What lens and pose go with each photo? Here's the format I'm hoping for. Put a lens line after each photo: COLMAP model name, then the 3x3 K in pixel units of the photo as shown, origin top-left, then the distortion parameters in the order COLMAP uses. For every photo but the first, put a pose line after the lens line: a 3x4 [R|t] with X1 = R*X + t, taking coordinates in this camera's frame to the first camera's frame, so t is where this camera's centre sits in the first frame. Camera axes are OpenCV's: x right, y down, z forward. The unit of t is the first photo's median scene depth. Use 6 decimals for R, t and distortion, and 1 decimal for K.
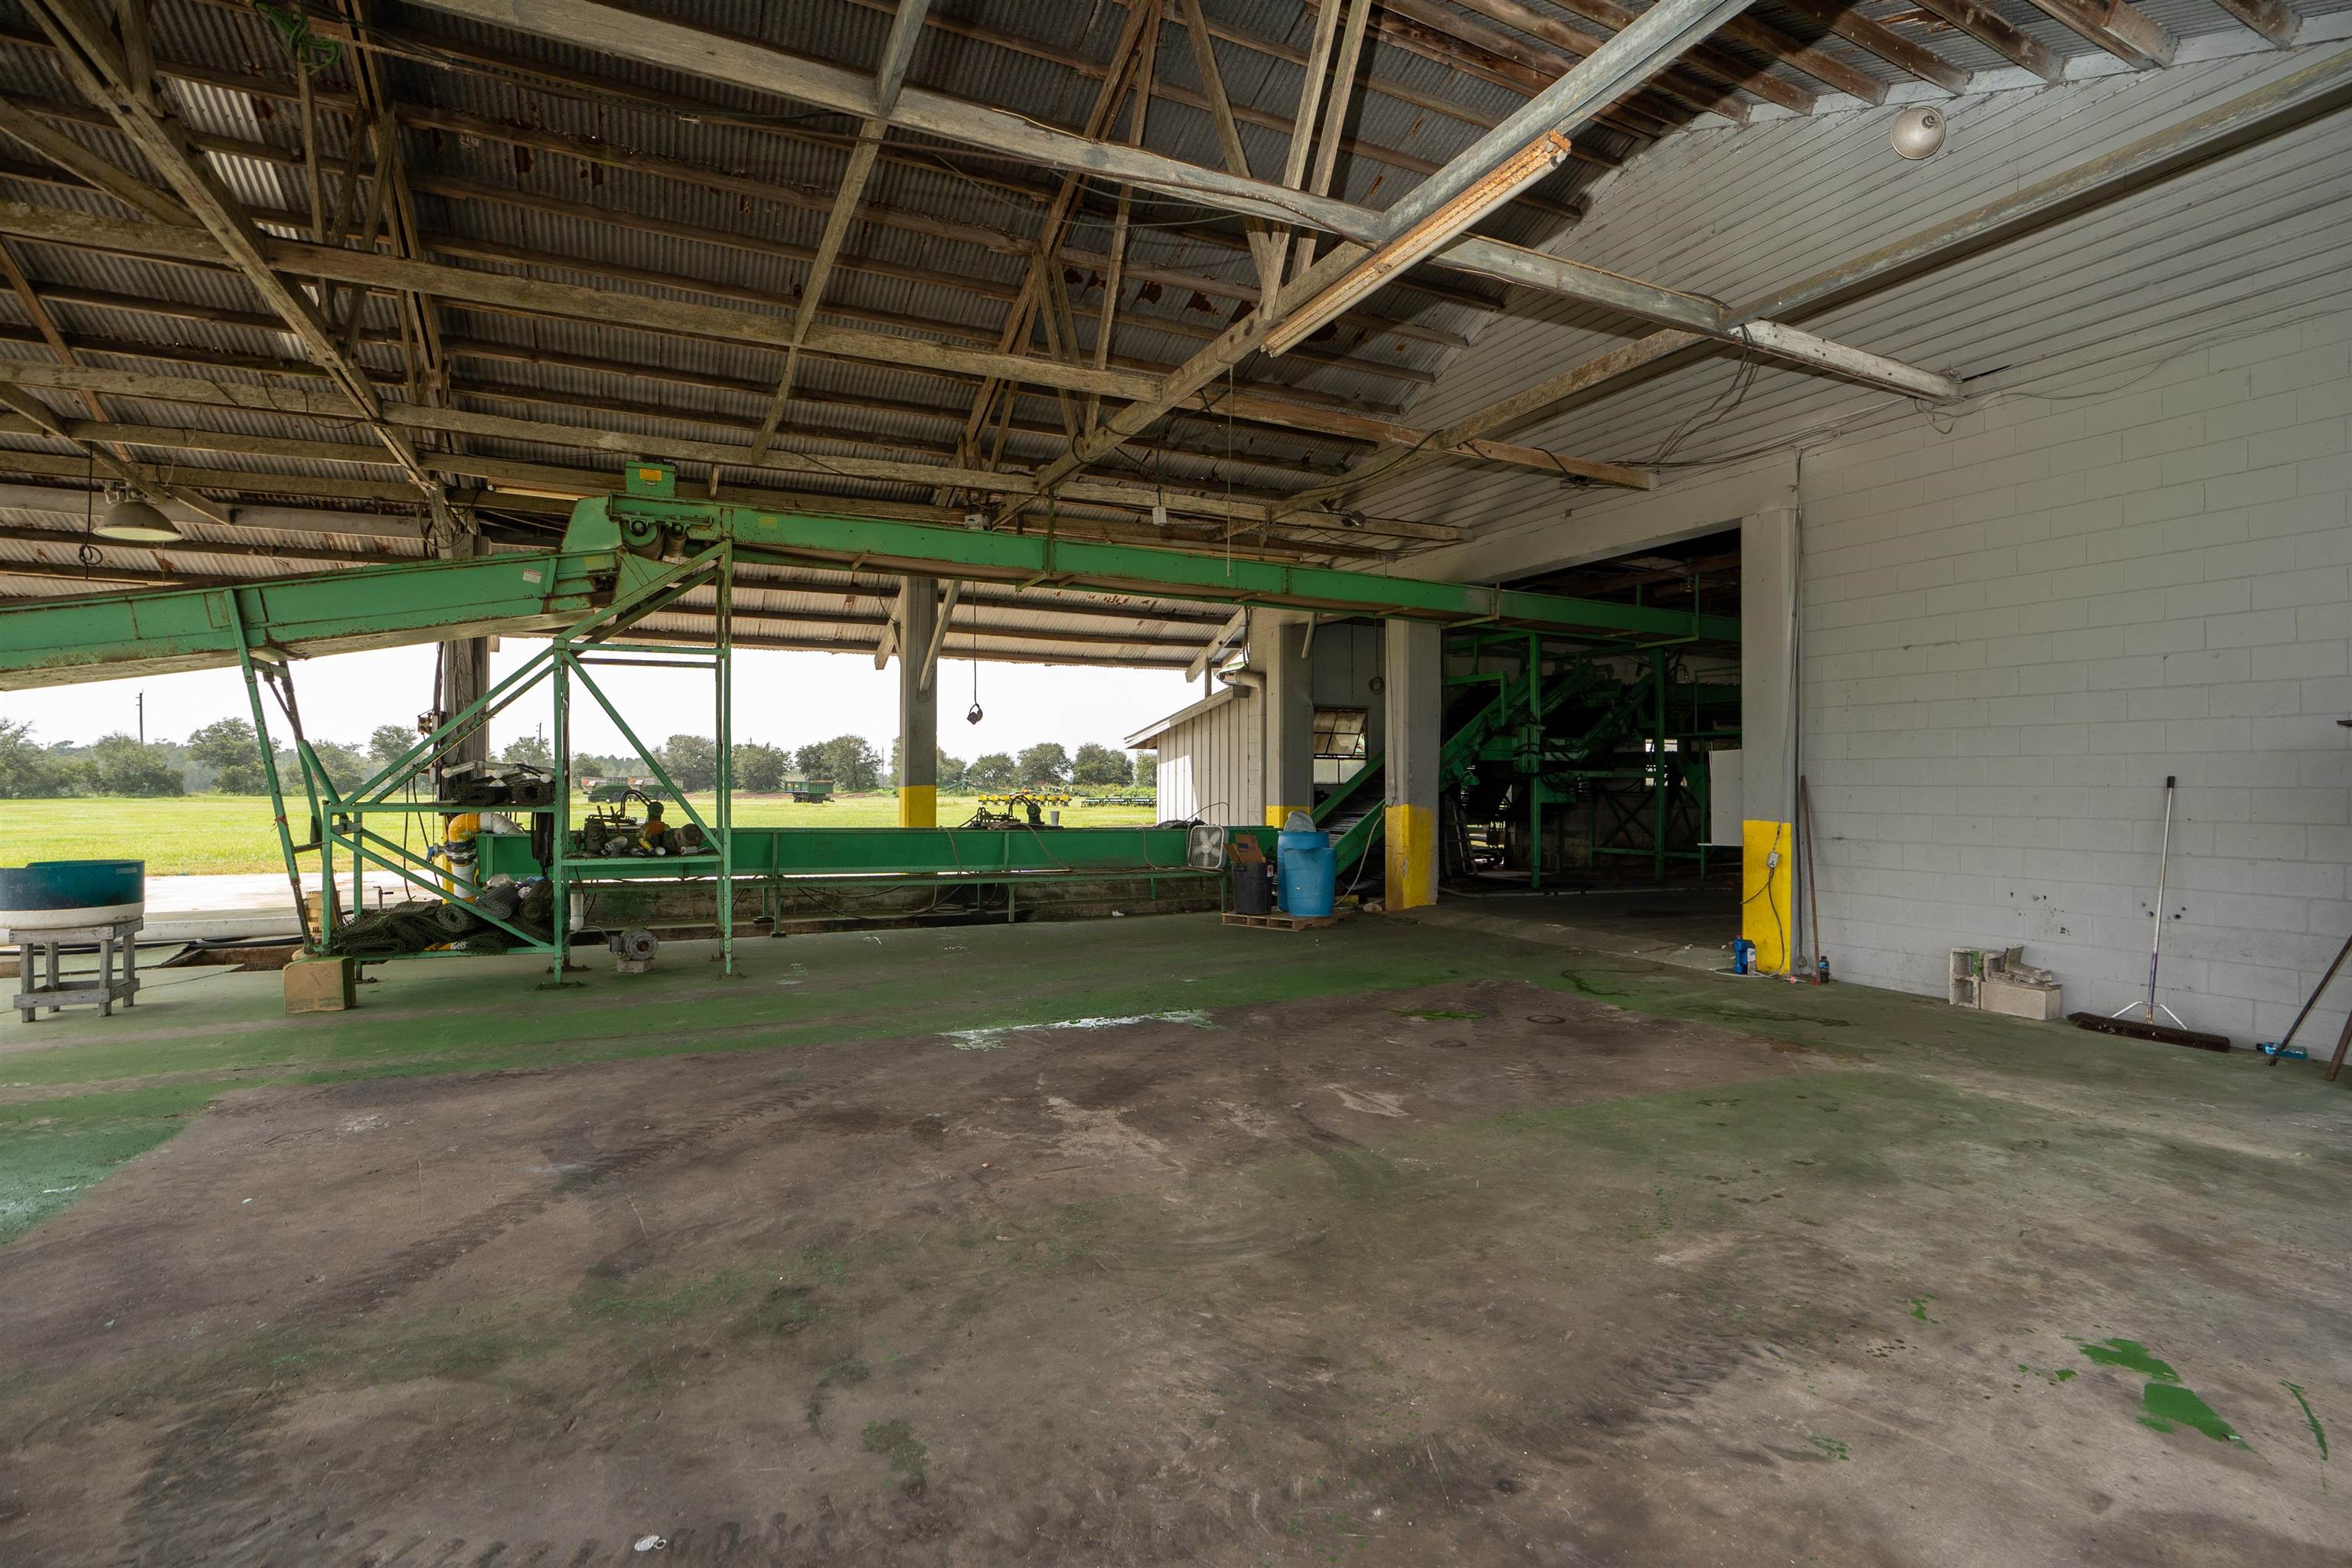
lens RADIAL K [[1096.2, 0, 1180.4], [0, 1096.2, 789.1], [0, 0, 1]] dist [-0.060031, 0.024688]
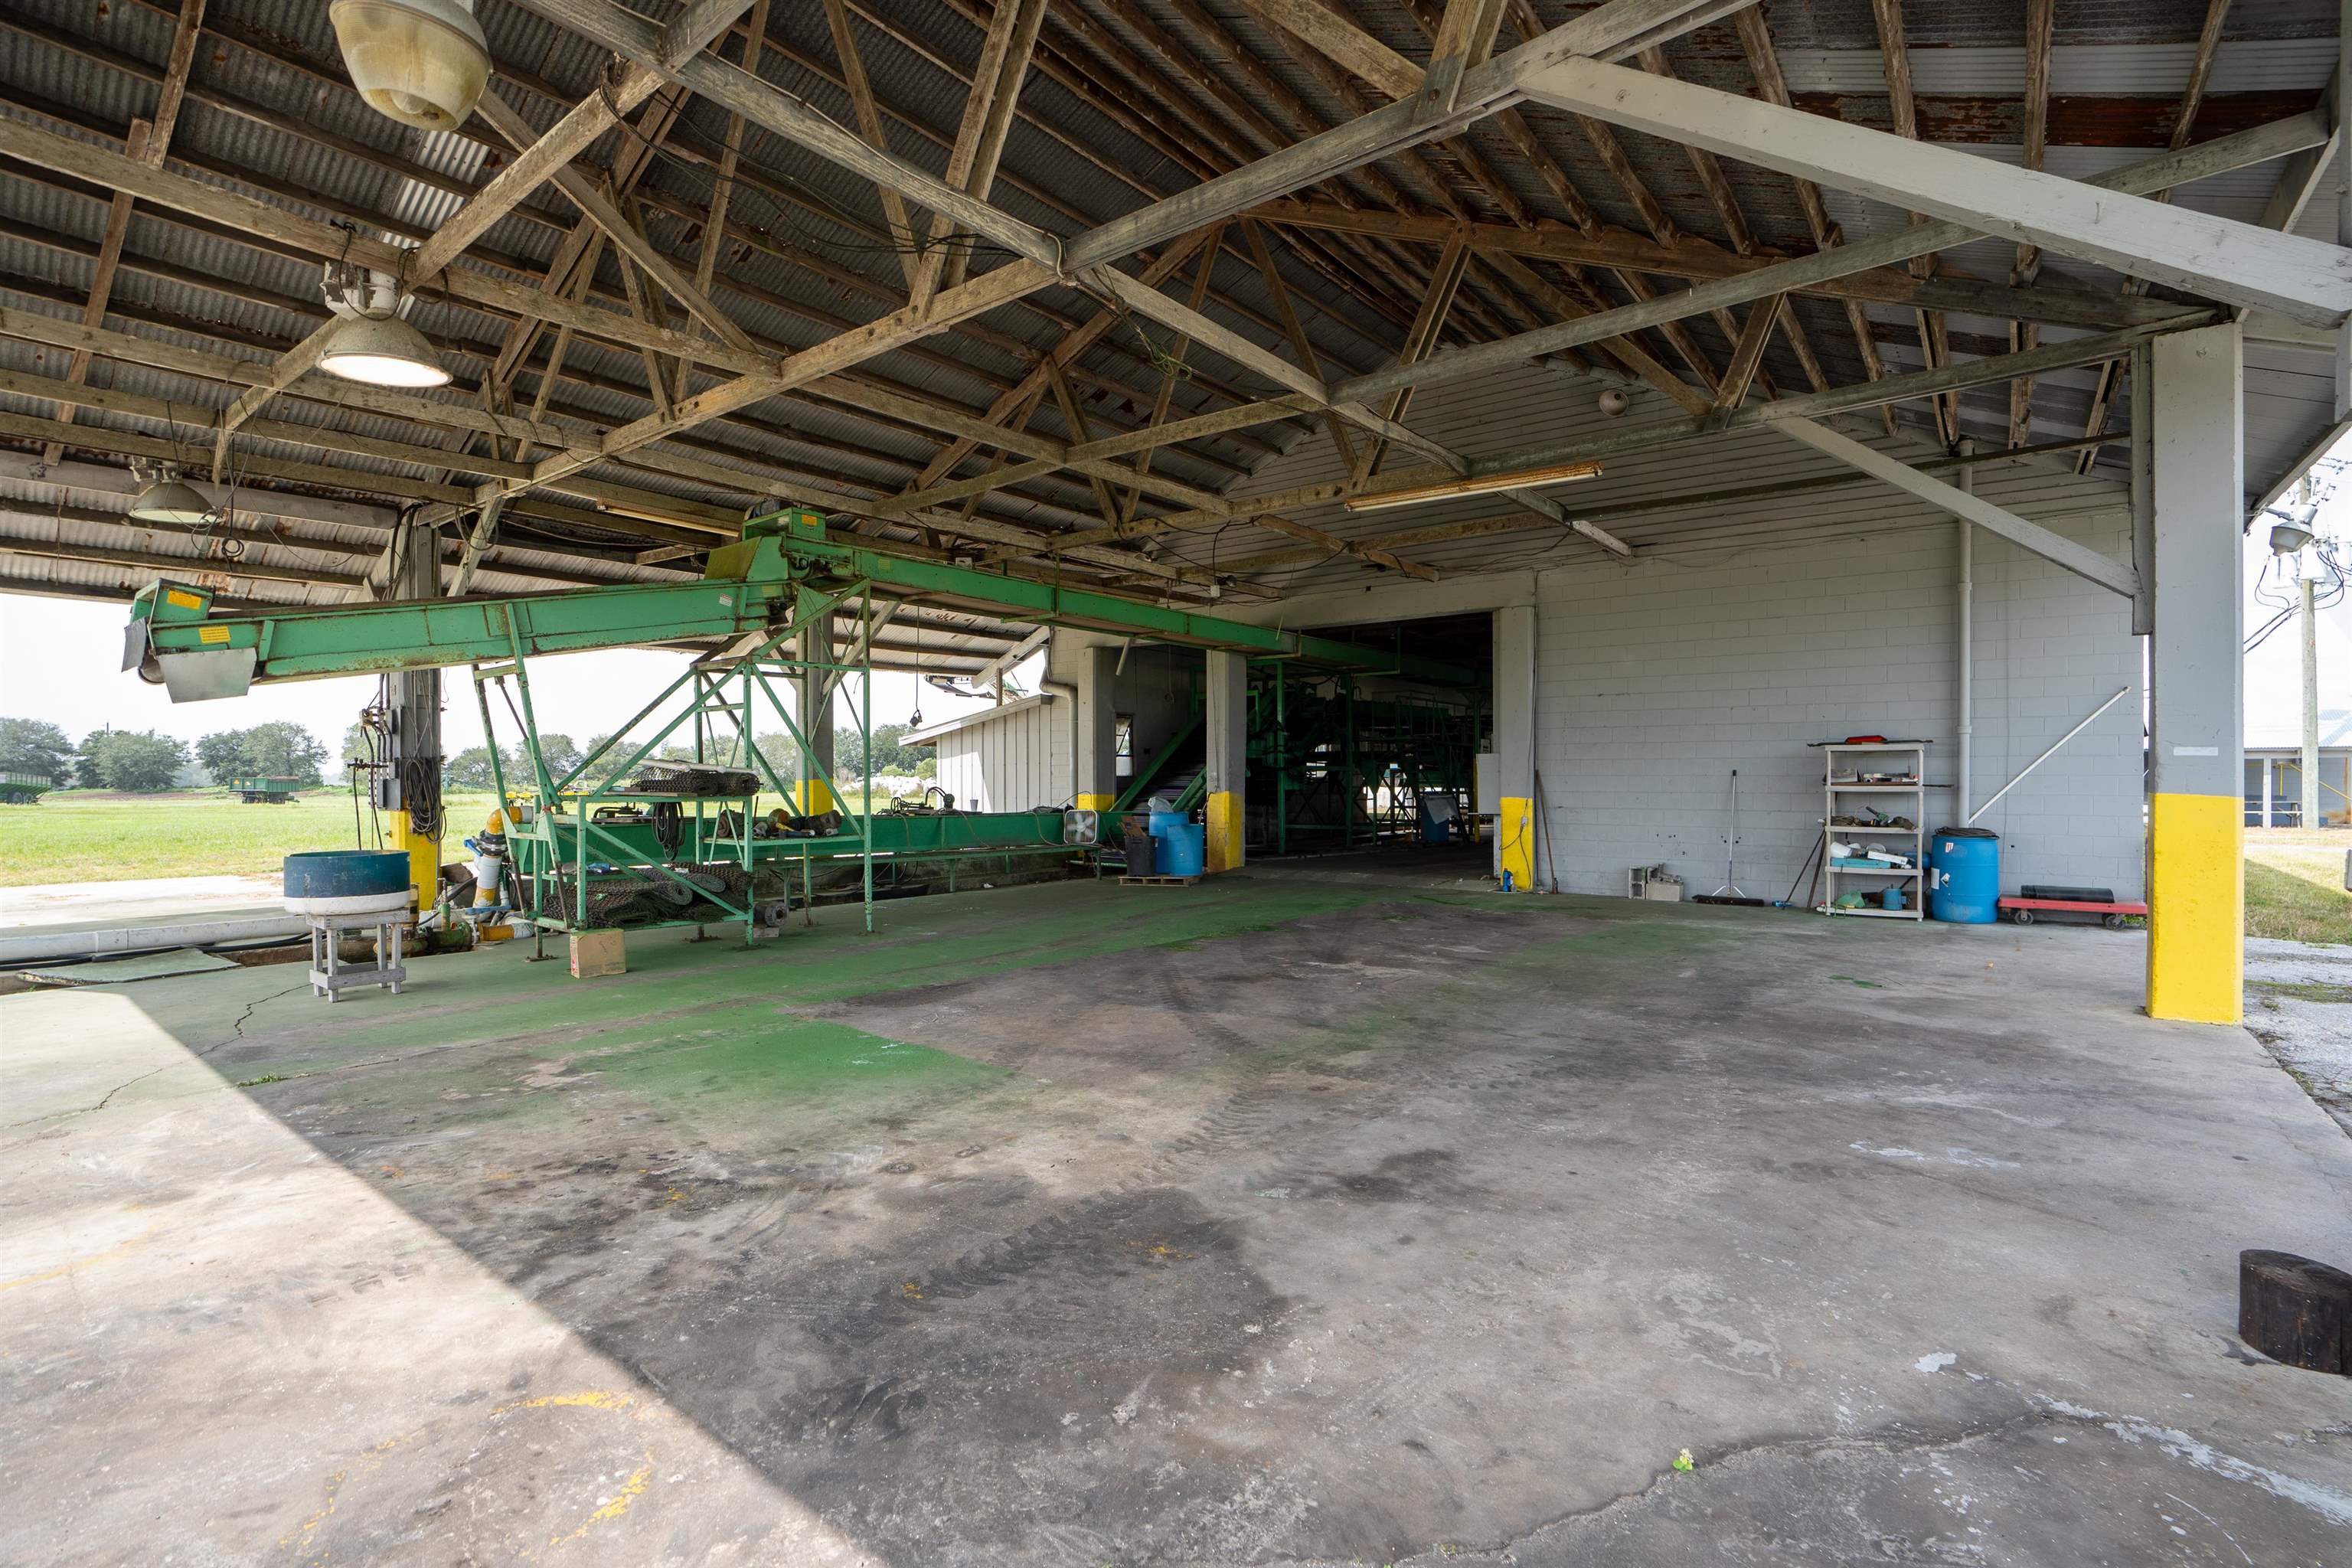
lens RADIAL K [[1096.2, 0, 1180.4], [0, 1096.2, 789.1], [0, 0, 1]] dist [-0.060031, 0.024688]
pose [[0.902971, -0.008173, 0.429623, -0.436723], [0.005938, 0.999961, 0.006543, 0.001987], [-0.429660, -0.003357, 0.902985, -0.185487]]
